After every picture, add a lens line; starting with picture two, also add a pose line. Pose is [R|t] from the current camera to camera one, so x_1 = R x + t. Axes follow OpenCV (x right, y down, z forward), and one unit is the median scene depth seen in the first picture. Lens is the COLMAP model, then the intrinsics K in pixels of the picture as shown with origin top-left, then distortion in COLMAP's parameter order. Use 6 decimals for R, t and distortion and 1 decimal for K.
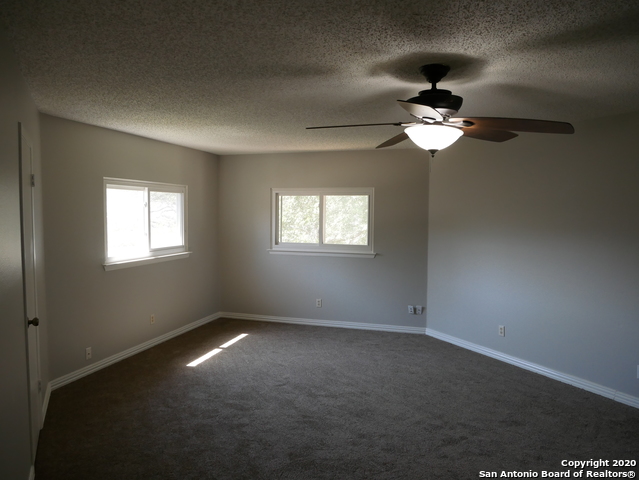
lens RADIAL K [[454.3, 0, 319.1], [0, 454.3, 239.9], [0, 0, 1]] dist [-0.035402, 0.005408]
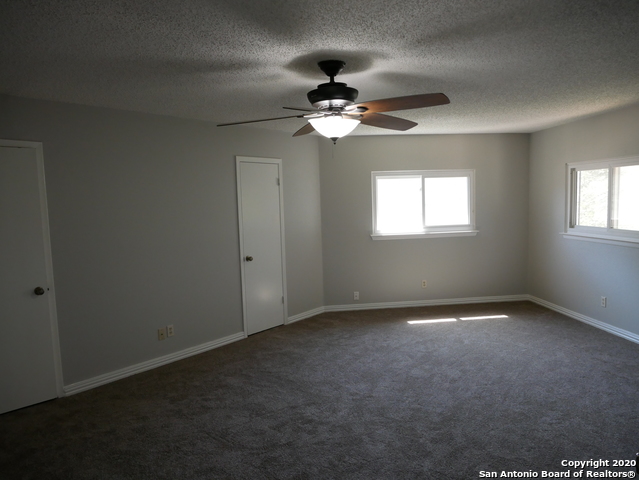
lens RADIAL K [[454.3, 0, 319.8], [0, 454.3, 240.7], [0, 0, 1]] dist [-0.035402, 0.005408]
pose [[0.388578, 0.063240, -0.919243, 0.643820], [-0.021972, 0.997994, 0.059370, -0.006775], [0.921154, -0.002872, 0.389188, 0.273204]]
